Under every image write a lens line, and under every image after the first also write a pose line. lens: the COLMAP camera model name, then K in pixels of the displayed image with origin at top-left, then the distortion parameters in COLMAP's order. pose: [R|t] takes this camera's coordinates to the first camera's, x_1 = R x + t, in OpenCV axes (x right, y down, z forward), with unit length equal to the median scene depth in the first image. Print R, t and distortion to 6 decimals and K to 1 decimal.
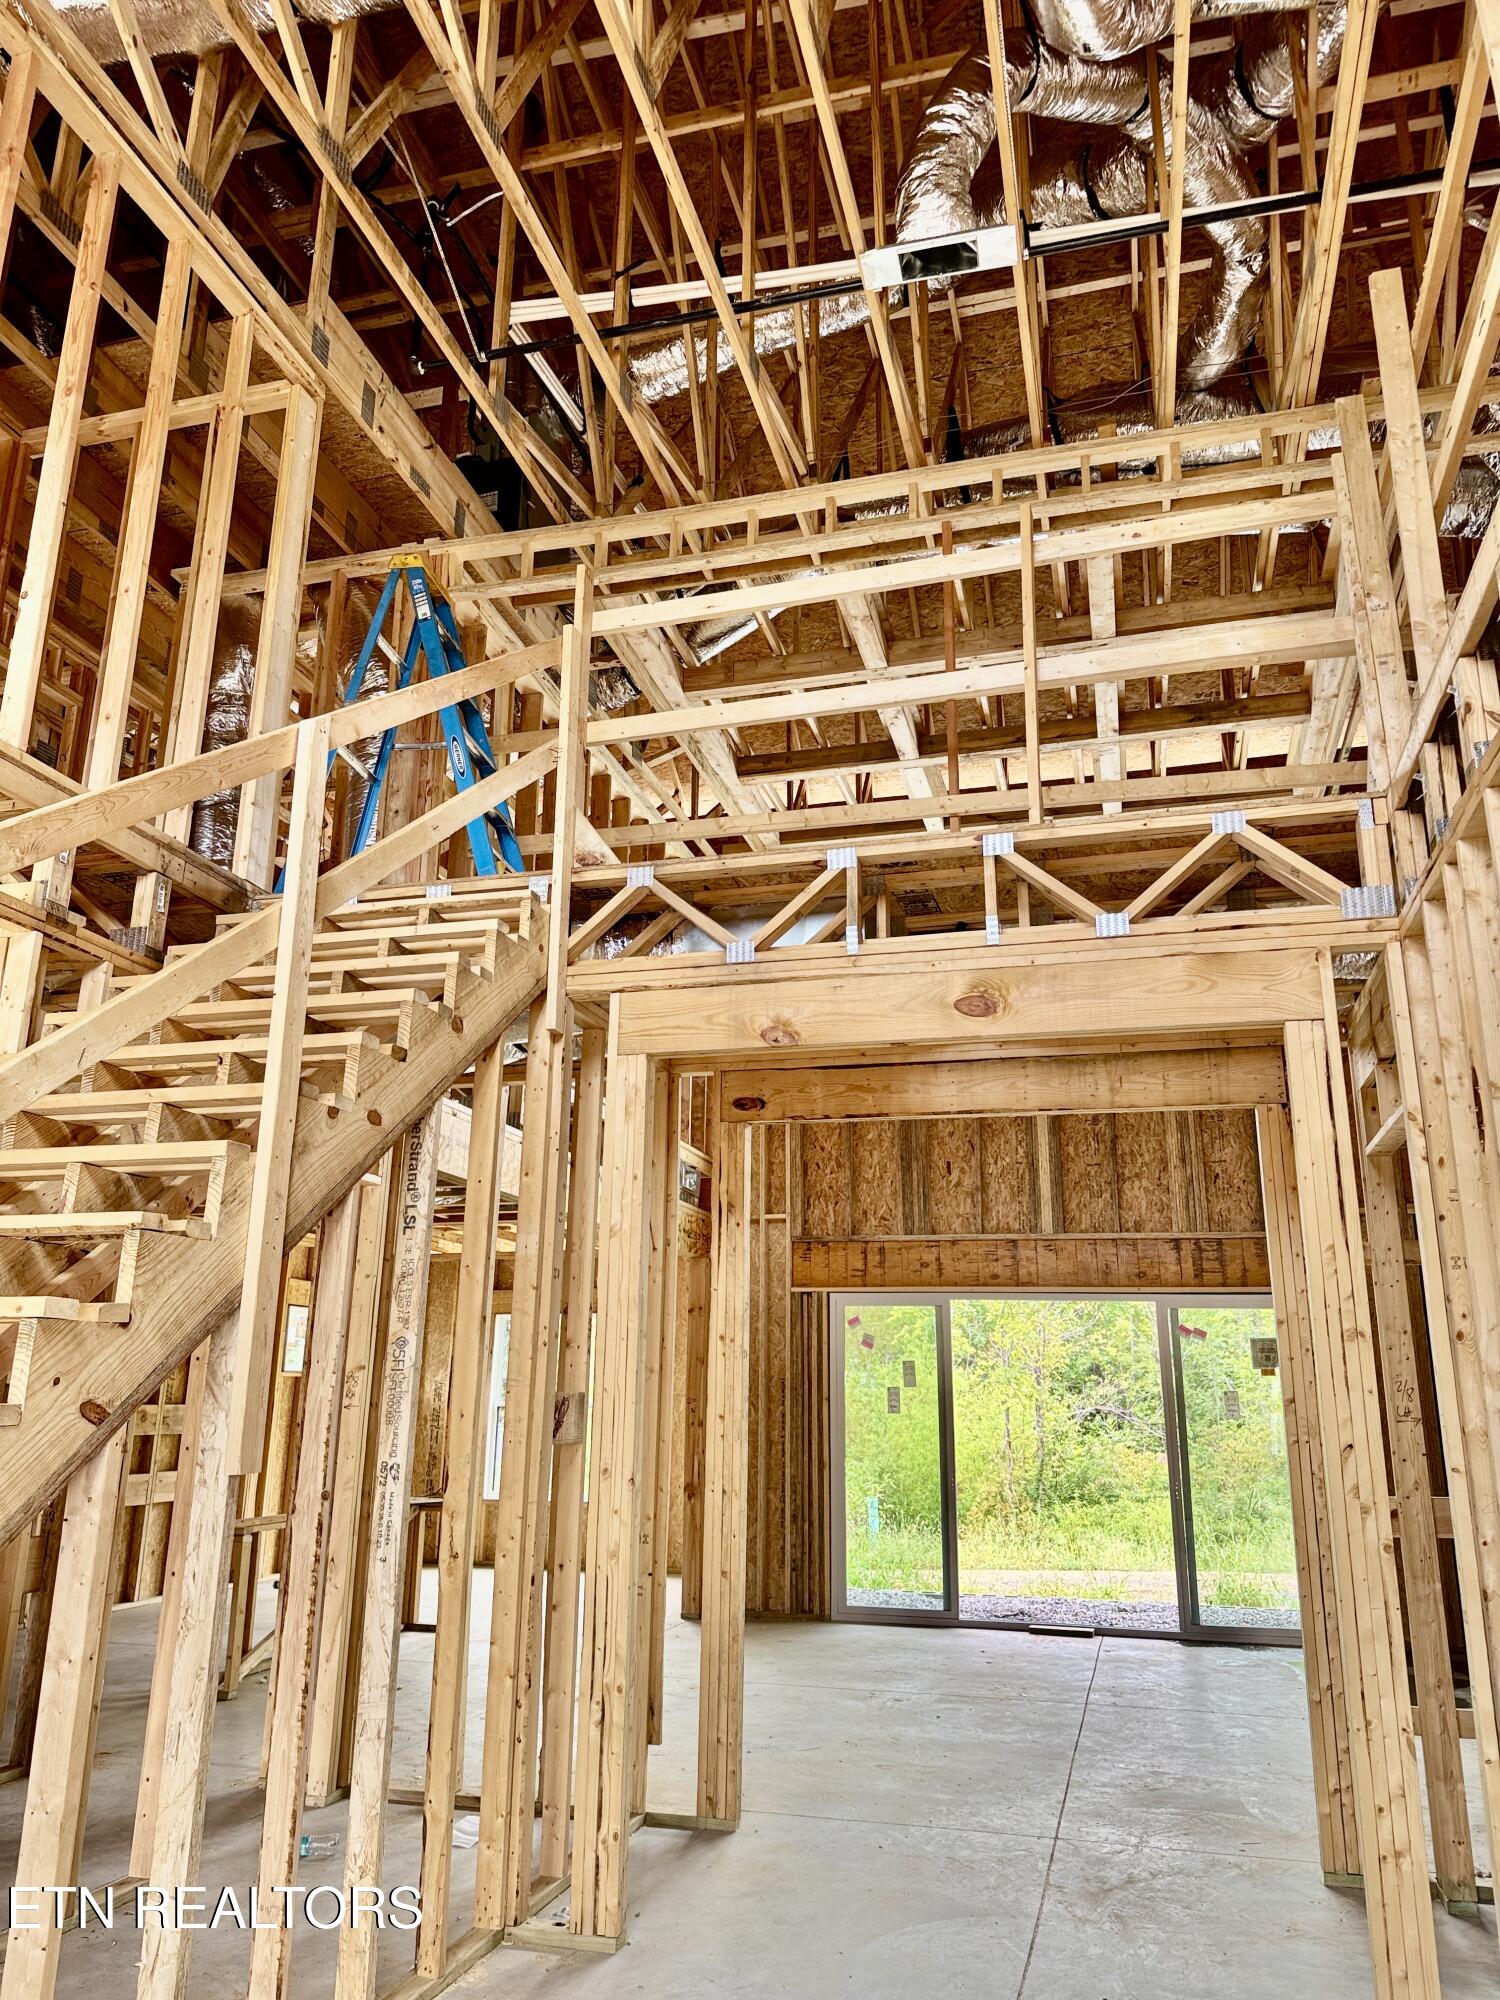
lens RADIAL K [[1413.7, 0, 750.3], [0, 1413.7, 990.9], [0, 0, 1]] dist [0.175066, -0.324712]
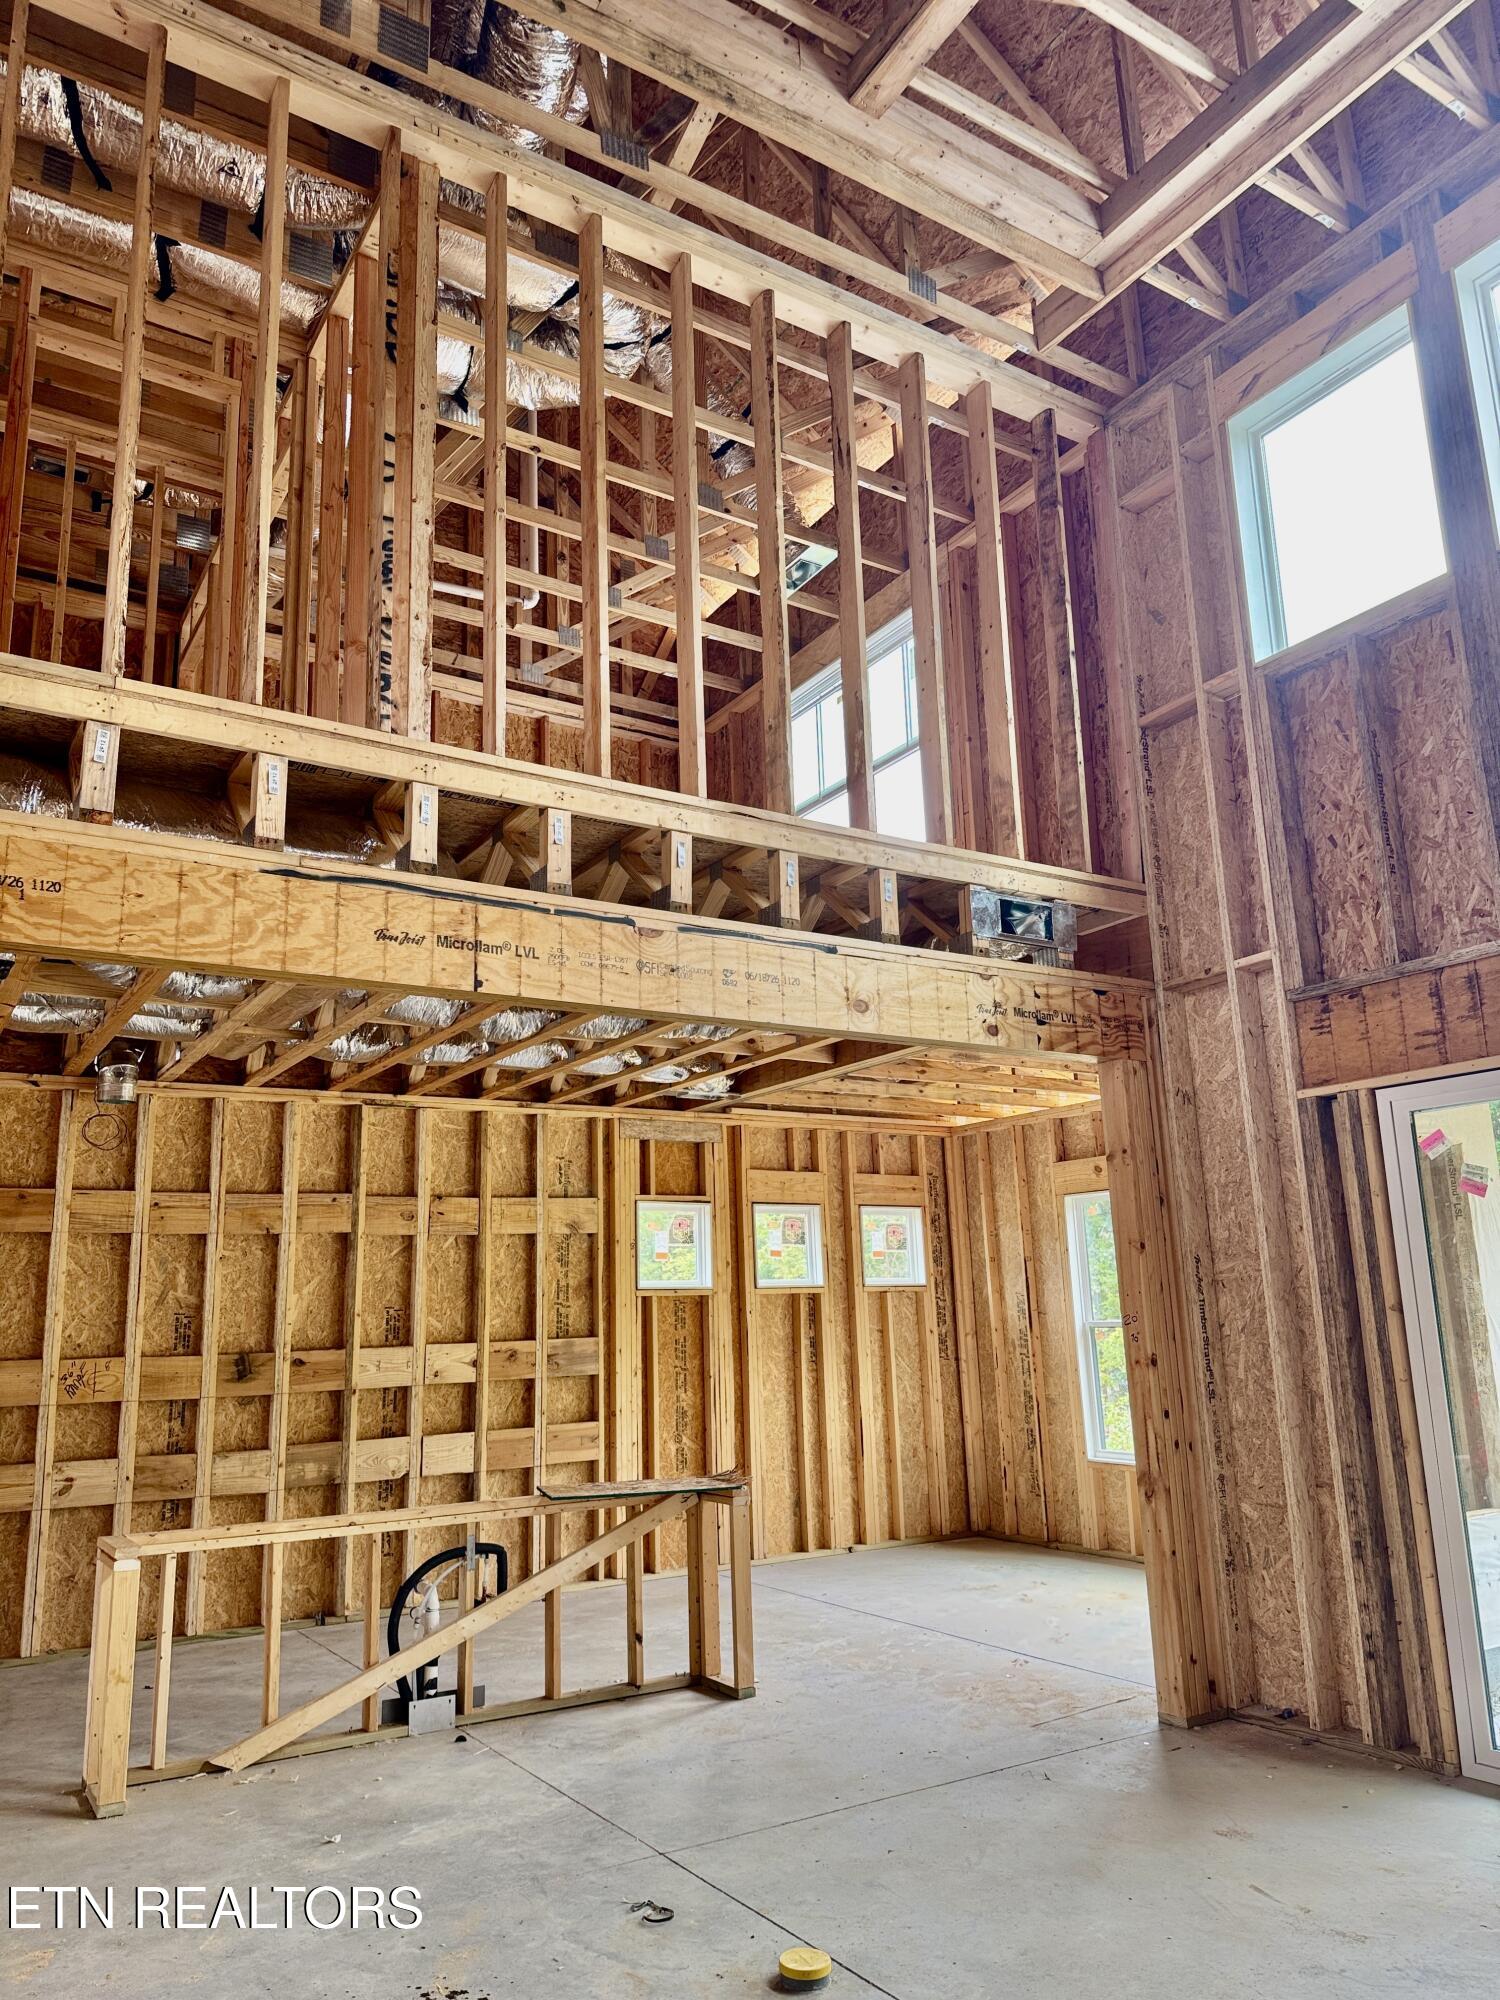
lens RADIAL K [[1415.8, 0, 750.0], [0, 1415.8, 1000.0], [0, 0, 1]] dist [0.003478, -0.001237]
pose [[0.725637, -0.181609, -0.663679, 0.223927], [0.223829, 0.974382, -0.021905, 0.148482], [0.650655, -0.132656, 0.747697, 0.524350]]
